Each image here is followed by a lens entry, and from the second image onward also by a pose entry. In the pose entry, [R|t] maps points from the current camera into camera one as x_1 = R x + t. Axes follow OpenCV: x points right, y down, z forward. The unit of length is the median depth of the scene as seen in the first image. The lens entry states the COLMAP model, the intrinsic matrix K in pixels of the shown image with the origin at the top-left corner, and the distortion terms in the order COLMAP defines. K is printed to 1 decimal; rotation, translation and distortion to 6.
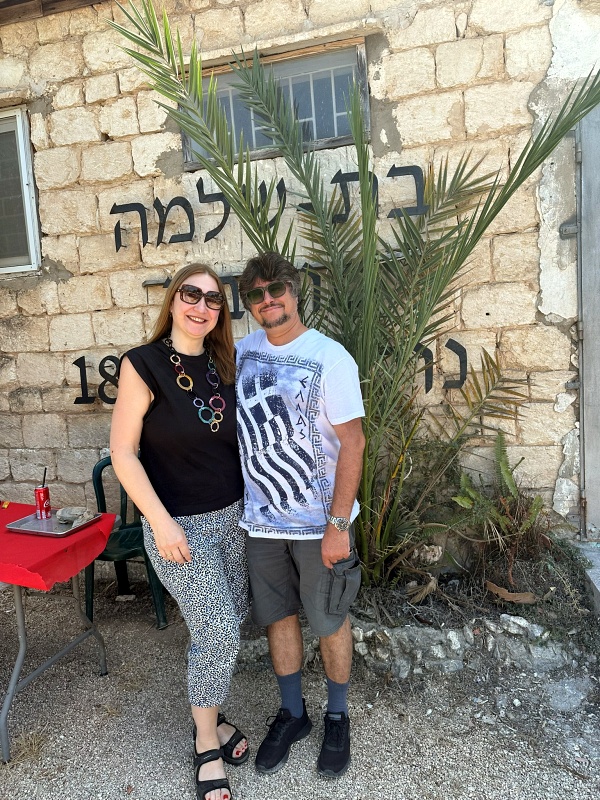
lens RADIAL K [[547.8, 0, 299.7], [0, 547.8, 395.3], [0, 0, 1]] dist [-0.040239, 0.006263]
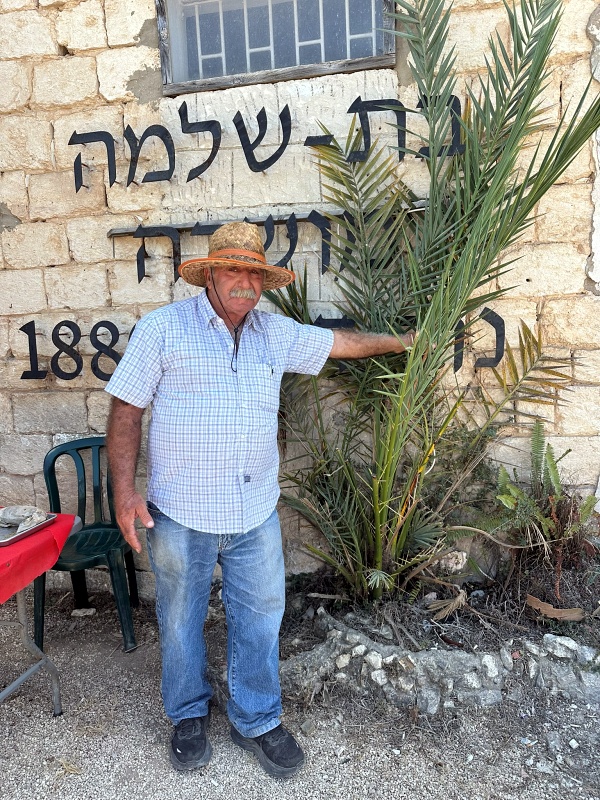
lens RADIAL K [[547.8, 0, 300.5], [0, 547.8, 406.4], [0, 0, 1]] dist [-0.040239, 0.006263]
pose [[0.996589, 0.017524, 0.080642, -0.071685], [-0.020231, 0.999255, 0.032876, 0.026333], [-0.080006, -0.034395, 0.996201, 0.180706]]
